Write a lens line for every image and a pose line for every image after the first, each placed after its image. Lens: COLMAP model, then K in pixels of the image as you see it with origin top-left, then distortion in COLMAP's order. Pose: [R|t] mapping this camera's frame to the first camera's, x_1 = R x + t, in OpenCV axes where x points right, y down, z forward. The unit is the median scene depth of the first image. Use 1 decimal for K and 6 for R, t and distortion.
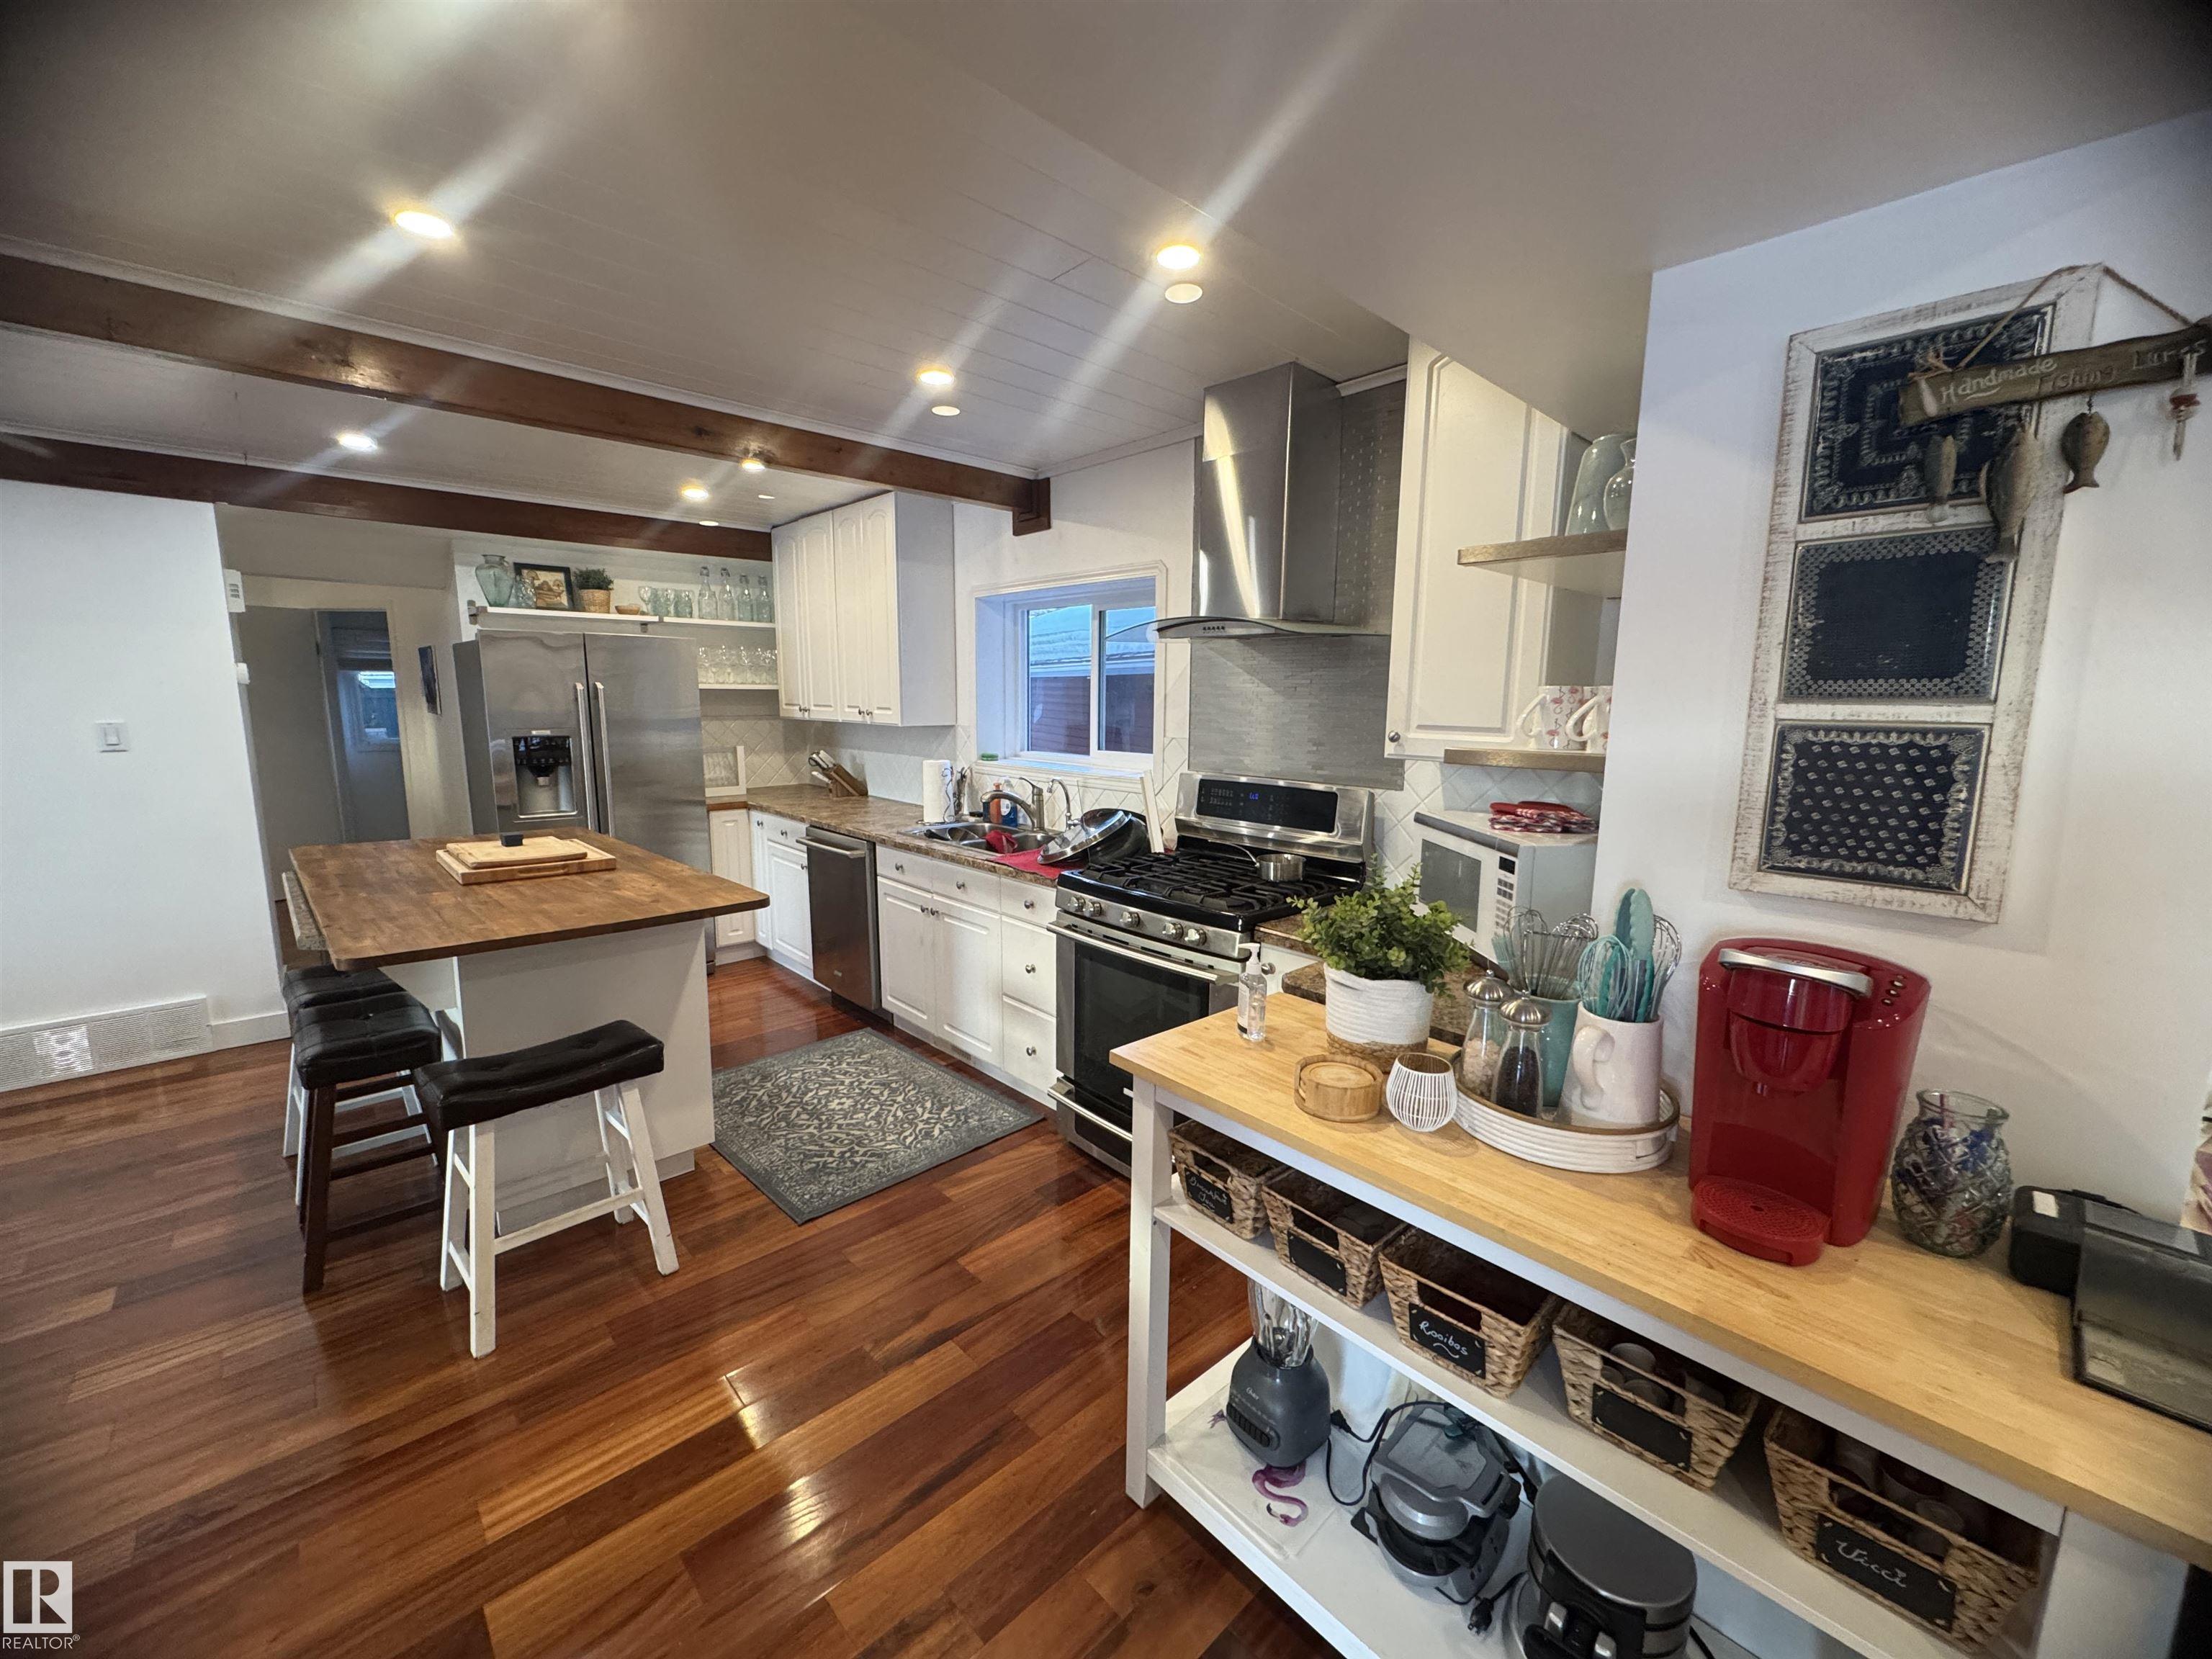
lens RADIAL K [[883.5, 0, 1106.1], [0, 883.5, 832.3], [0, 0, 1]] dist [-0.004259, 0.001094]
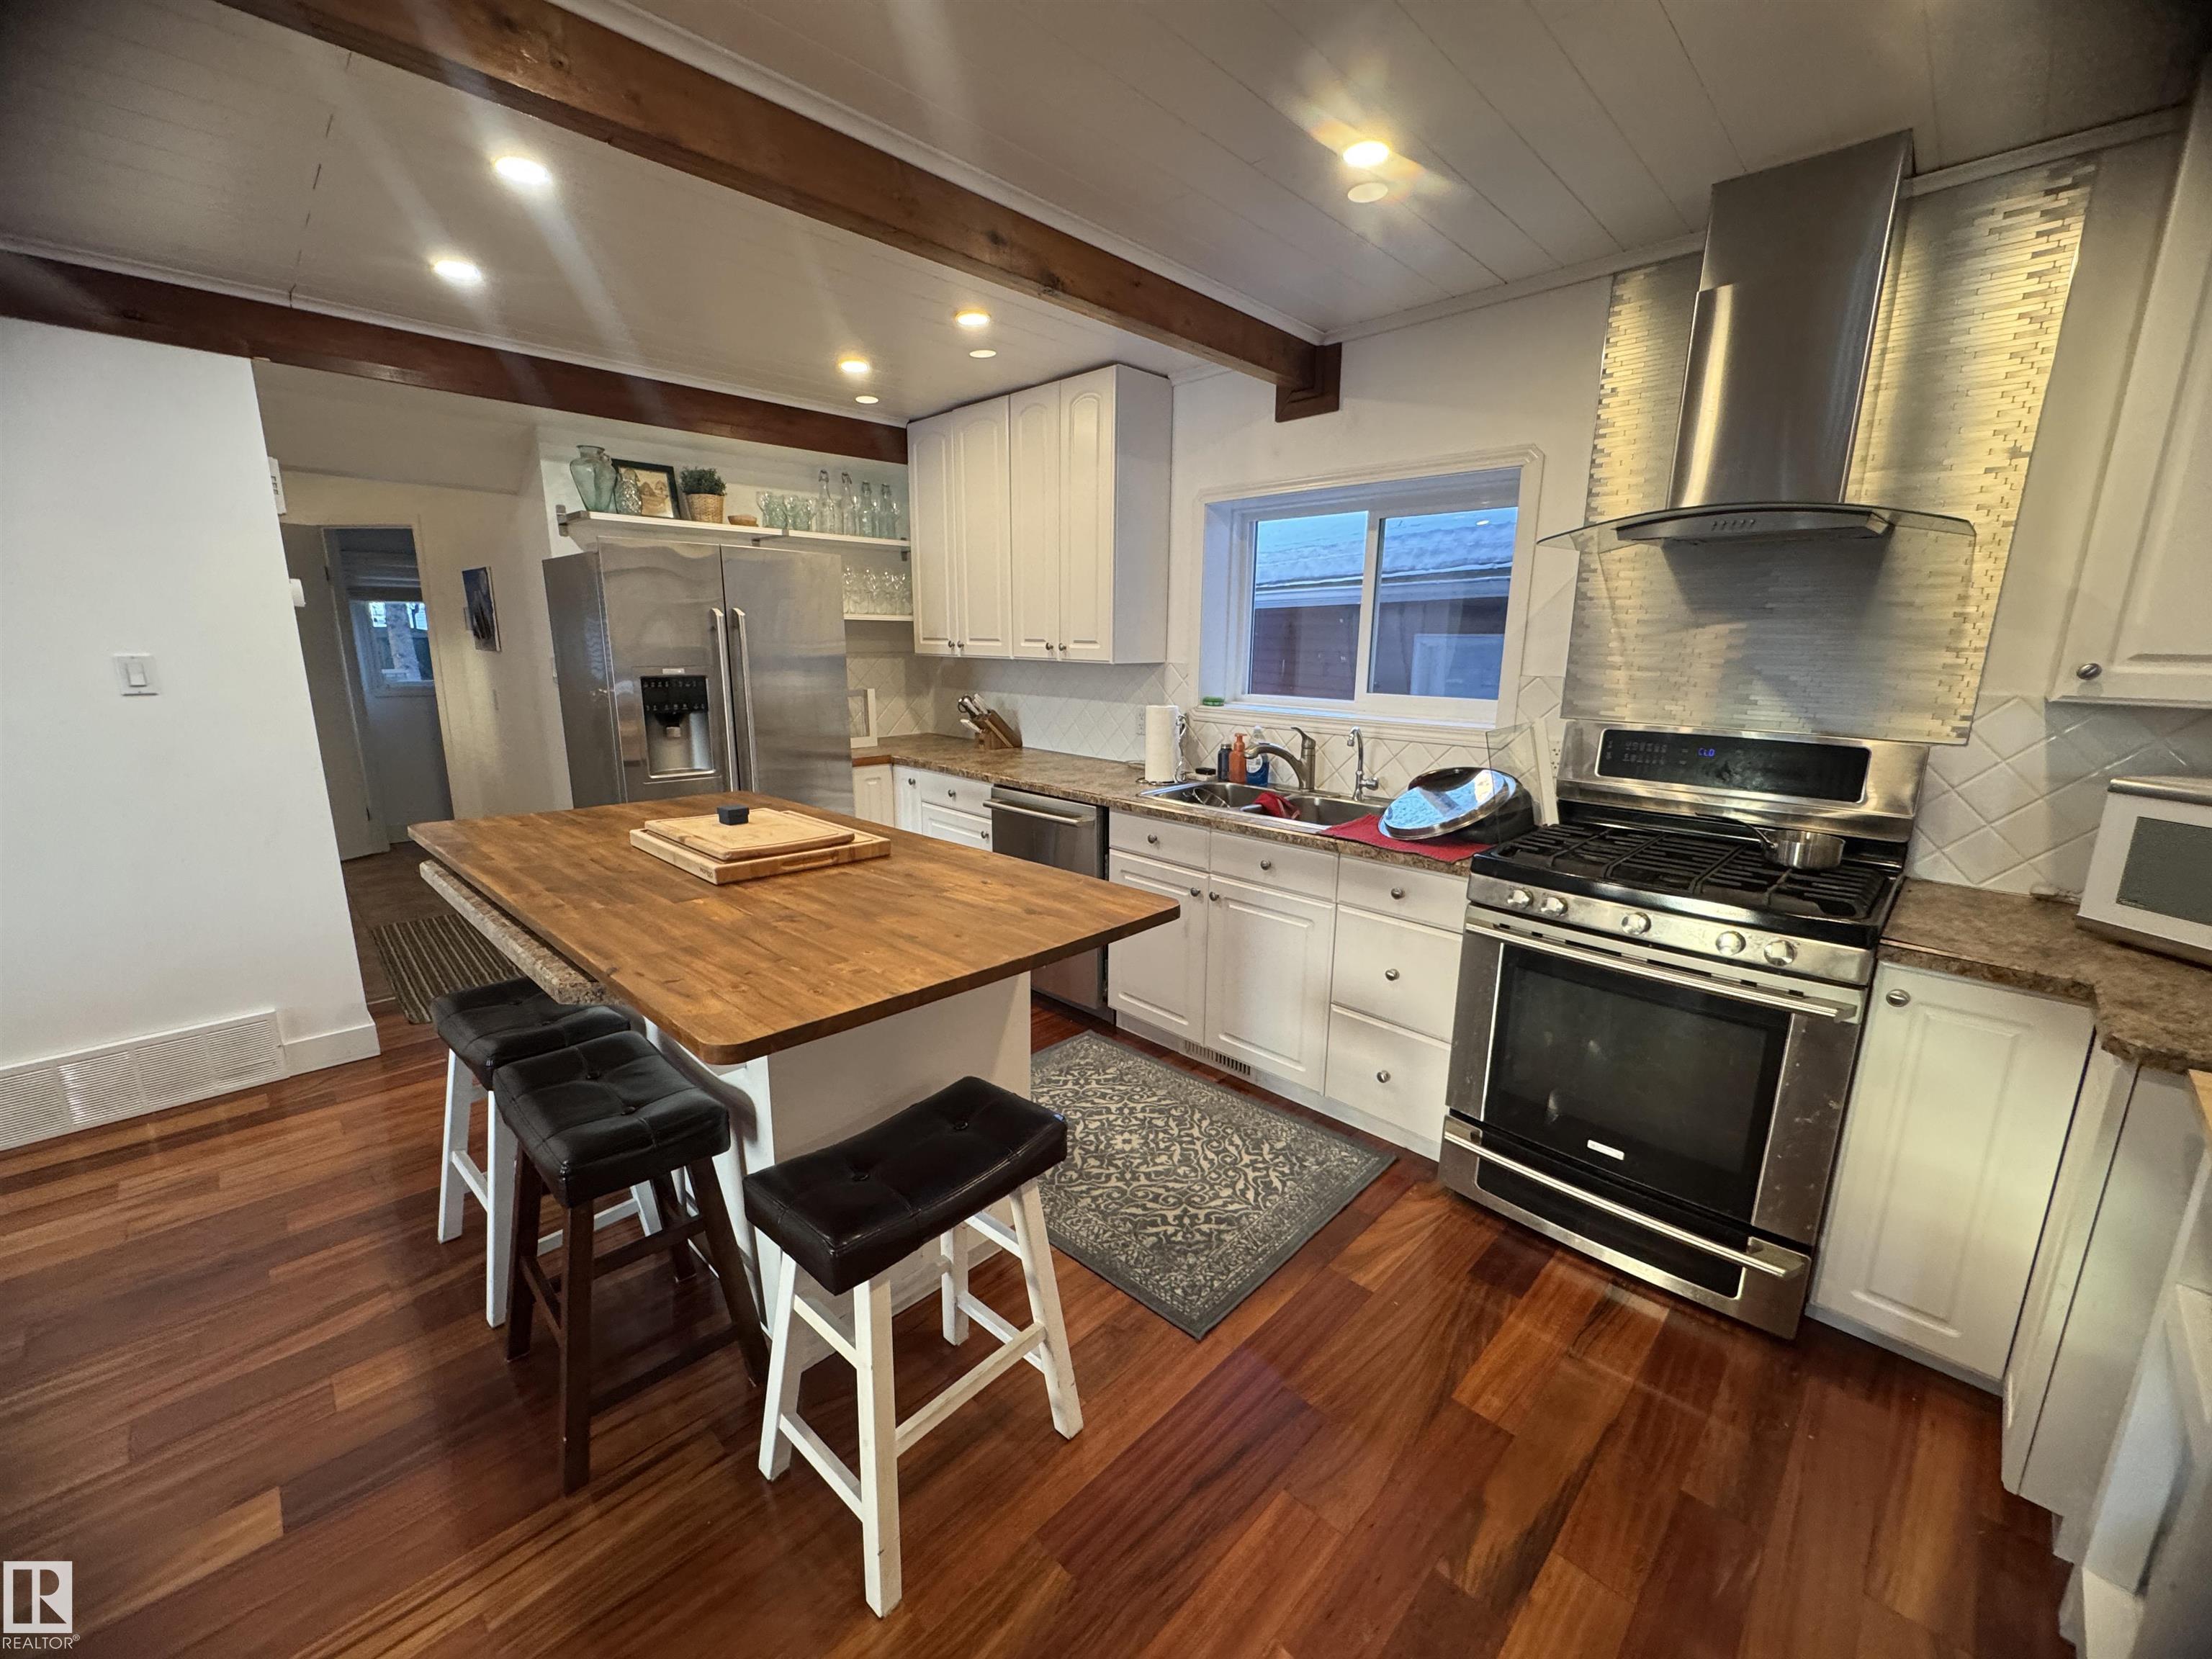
lens RADIAL K [[883.5, 0, 1105.7], [0, 883.5, 831.1], [0, 0, 1]] dist [-0.004259, 0.001094]
pose [[0.999414, -0.006182, 0.033665, -0.343853], [0.004147, 0.998178, 0.060192, -0.018636], [-0.033976, -0.060017, 0.997619, 0.225583]]
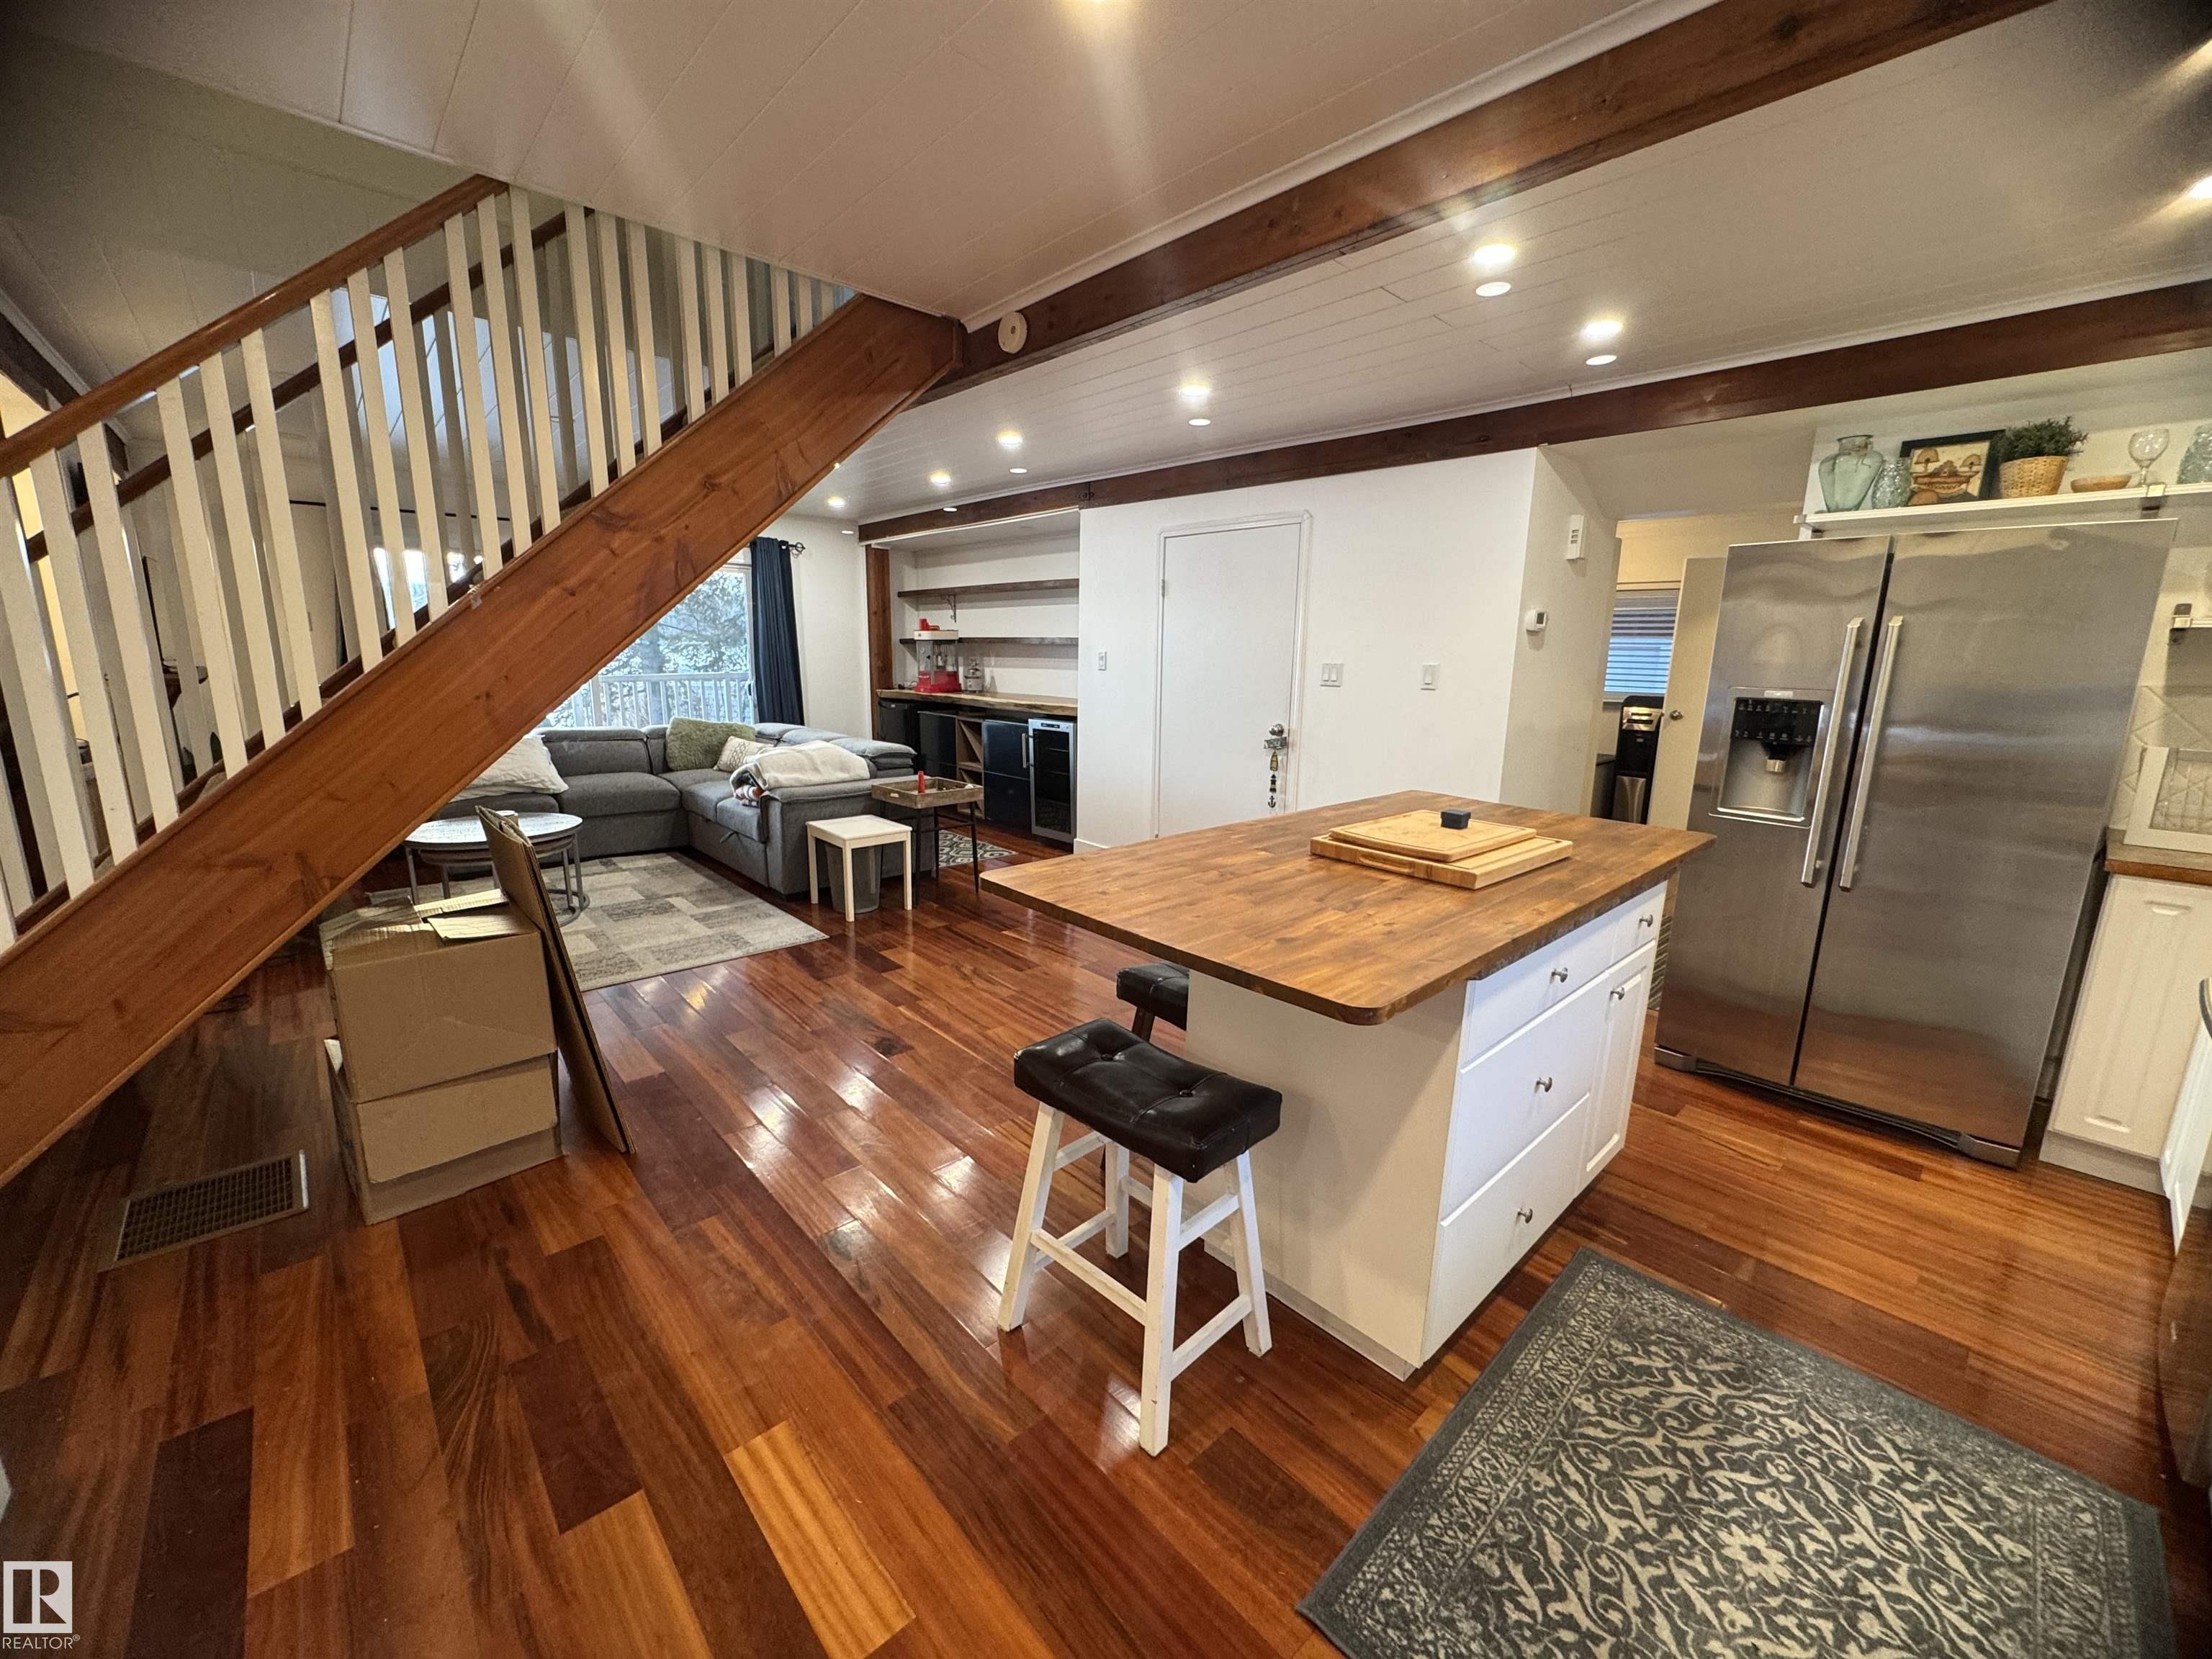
lens RADIAL K [[883.5, 0, 1098.1], [0, 883.5, 825.4], [0, 0, 1]] dist [-0.004259, 0.001094]
pose [[-0.022807, 0.189132, -0.981687, 0.065984], [-0.168086, 0.967239, 0.190253, -0.069521], [0.985508, 0.169347, 0.009730, 0.613527]]
